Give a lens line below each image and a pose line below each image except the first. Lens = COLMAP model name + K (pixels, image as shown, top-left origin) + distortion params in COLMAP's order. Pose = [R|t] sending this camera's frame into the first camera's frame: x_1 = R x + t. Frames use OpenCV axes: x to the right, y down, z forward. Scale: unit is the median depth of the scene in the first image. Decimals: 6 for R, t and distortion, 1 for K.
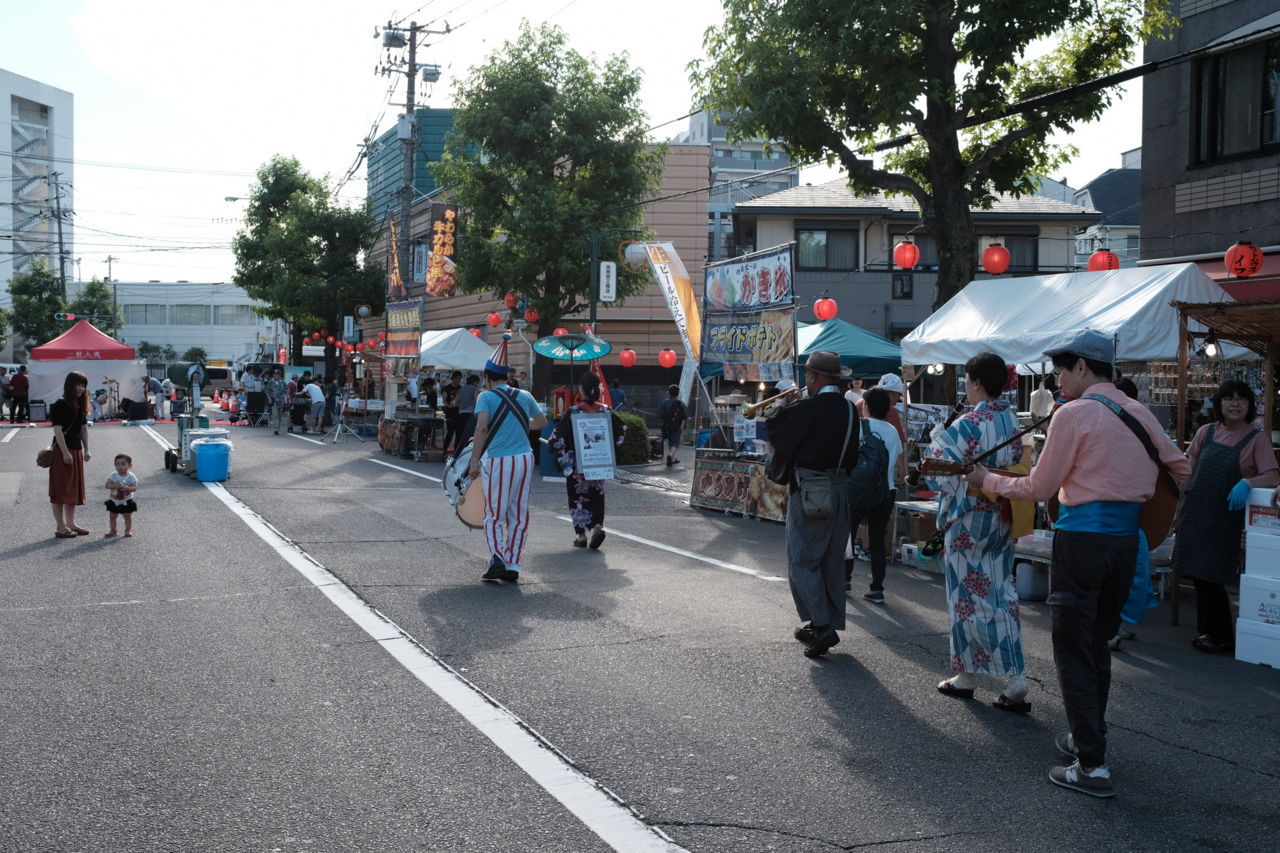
lens RADIAL K [[1288.1, 0, 640.0], [0, 1288.1, 429.5], [0, 0, 1]] dist [-0.022104, 0.000000]
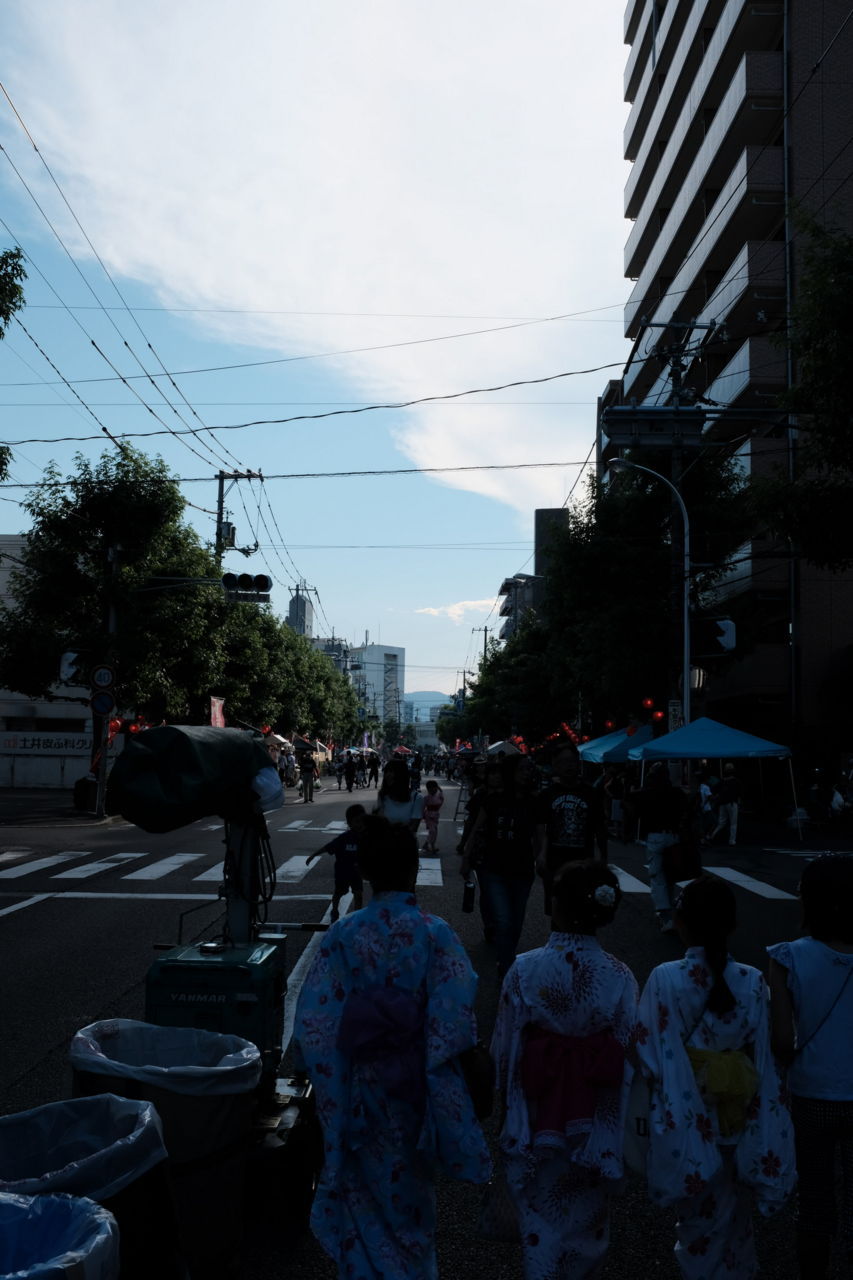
lens RADIAL K [[1288.1, 0, 425.6], [0, 1288.1, 640.0], [0, 0, 1]] dist [-0.022104, 0.000000]
pose [[0.915299, -0.043323, -0.400438, 0.856769], [-0.009076, 0.991728, -0.128039, 0.076831], [0.402672, 0.120829, 0.907334, -1.809667]]
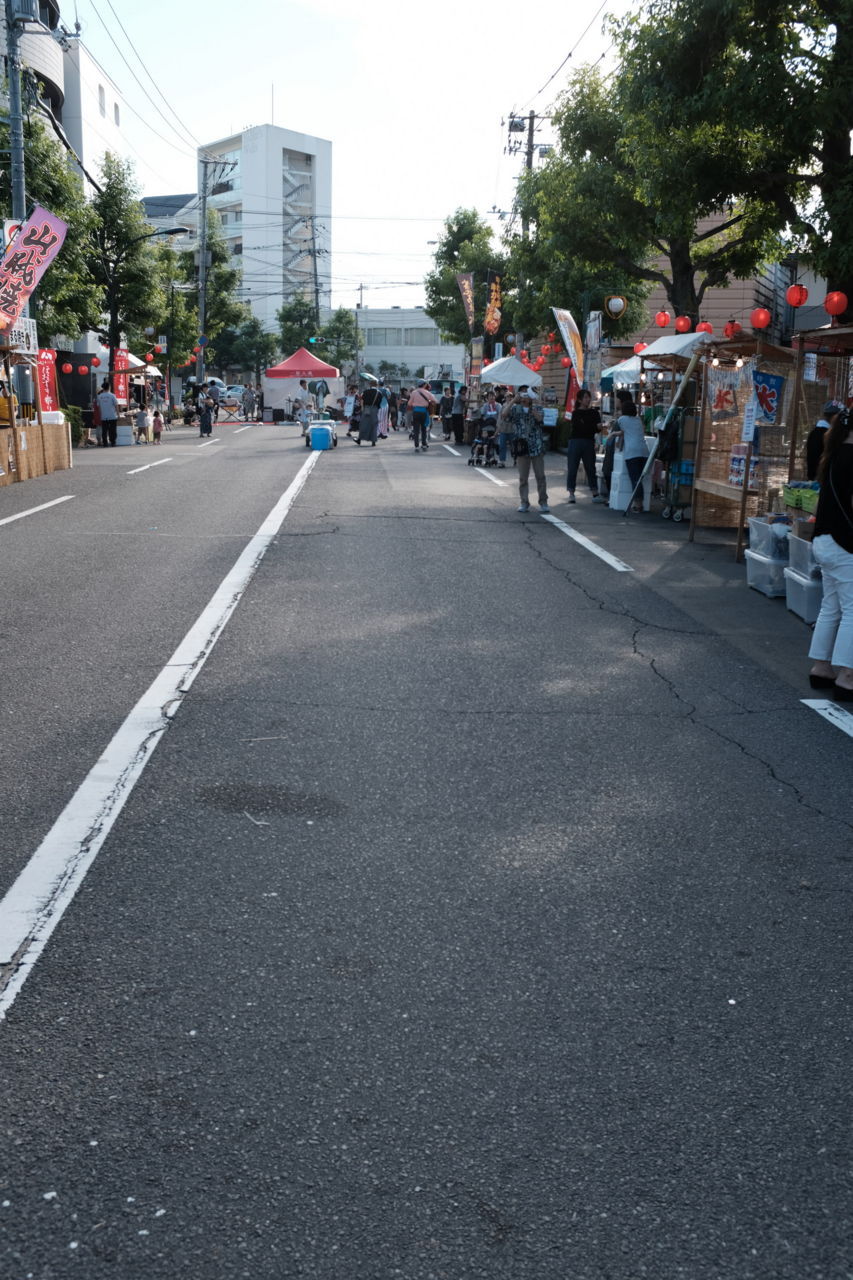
lens RADIAL K [[1267.4, 0, 425.7], [0, 1267.4, 639.9], [0, 0, 1]] dist [-0.066788, 0.000000]
pose [[0.936727, 0.073142, -0.342335, 0.070448], [-0.020751, 0.987810, 0.154273, 0.004770], [0.349446, -0.137408, 0.926826, -0.098097]]
